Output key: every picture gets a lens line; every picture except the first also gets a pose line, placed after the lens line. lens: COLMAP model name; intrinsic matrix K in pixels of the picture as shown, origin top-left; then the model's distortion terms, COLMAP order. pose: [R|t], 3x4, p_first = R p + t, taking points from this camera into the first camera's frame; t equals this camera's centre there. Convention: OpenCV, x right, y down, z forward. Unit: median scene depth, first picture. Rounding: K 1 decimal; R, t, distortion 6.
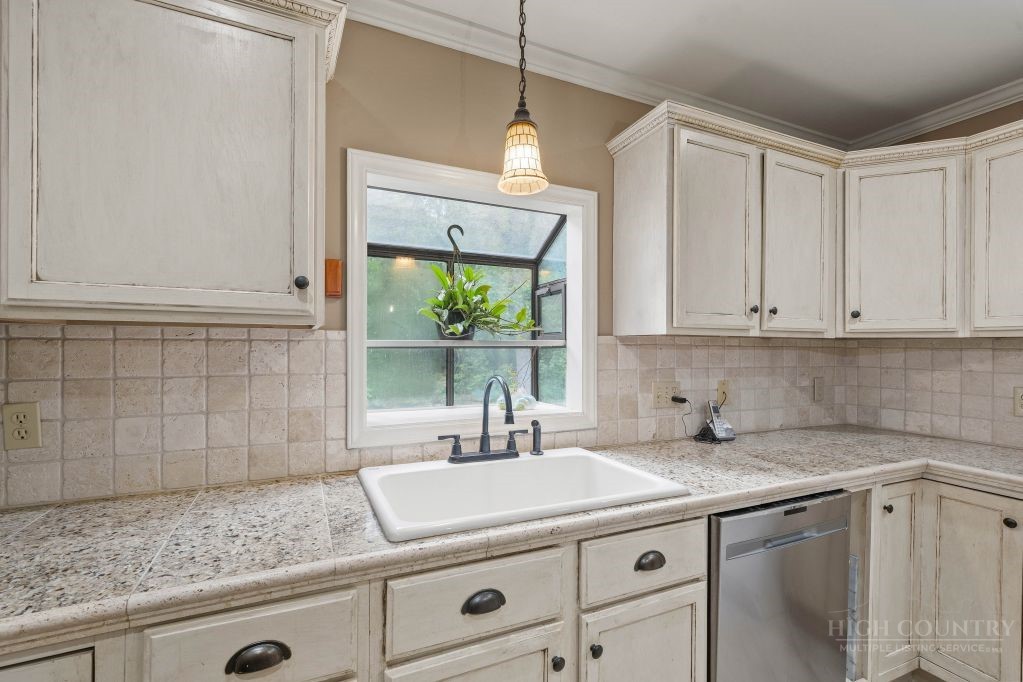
lens RADIAL K [[447.6, 0, 494.3], [0, 447.6, 345.1], [0, 0, 1]] dist [0.000968, 0.000098]
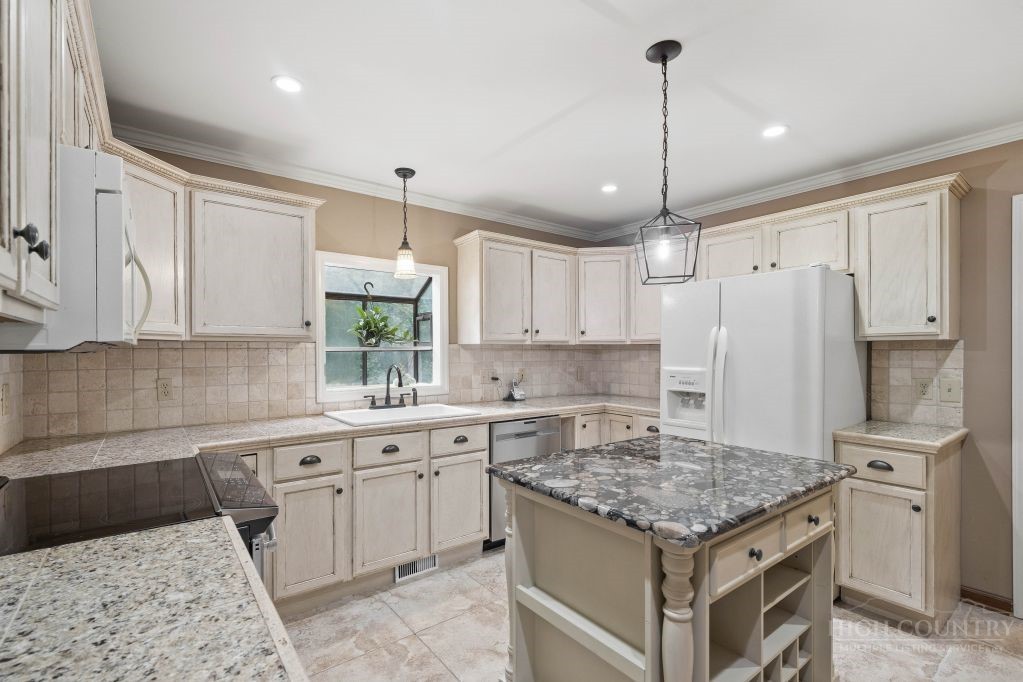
lens RADIAL K [[460.5, 0, 494.8], [0, 460.5, 352.1], [0, 0, 1]] dist [0.001363, -0.000272]
pose [[0.972738, -0.008332, 0.231757, -0.027184], [0.006634, 0.999945, 0.008104, -0.002678], [-0.231812, -0.006346, 0.972740, -0.929510]]
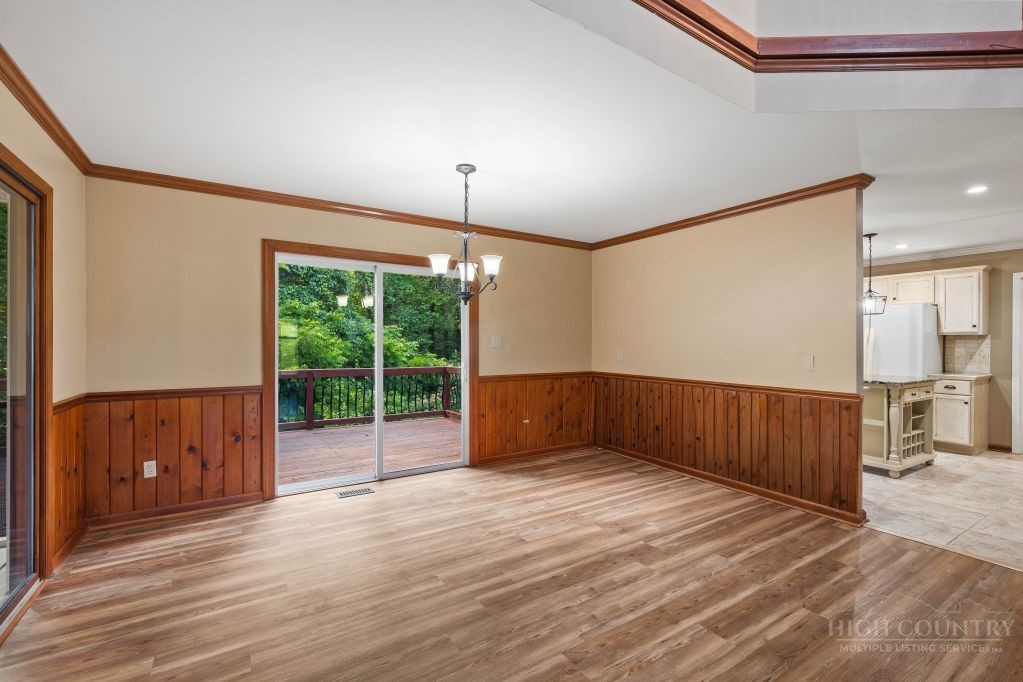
lens RADIAL K [[447.6, 0, 494.3], [0, 447.6, 345.1], [0, 0, 1]] dist [0.000968, 0.000098]
pose [[0.989882, -0.004682, 0.141815, -2.077619], [0.003482, 0.999956, 0.008712, 0.012757], [-0.141849, -0.008130, 0.989855, -2.425451]]
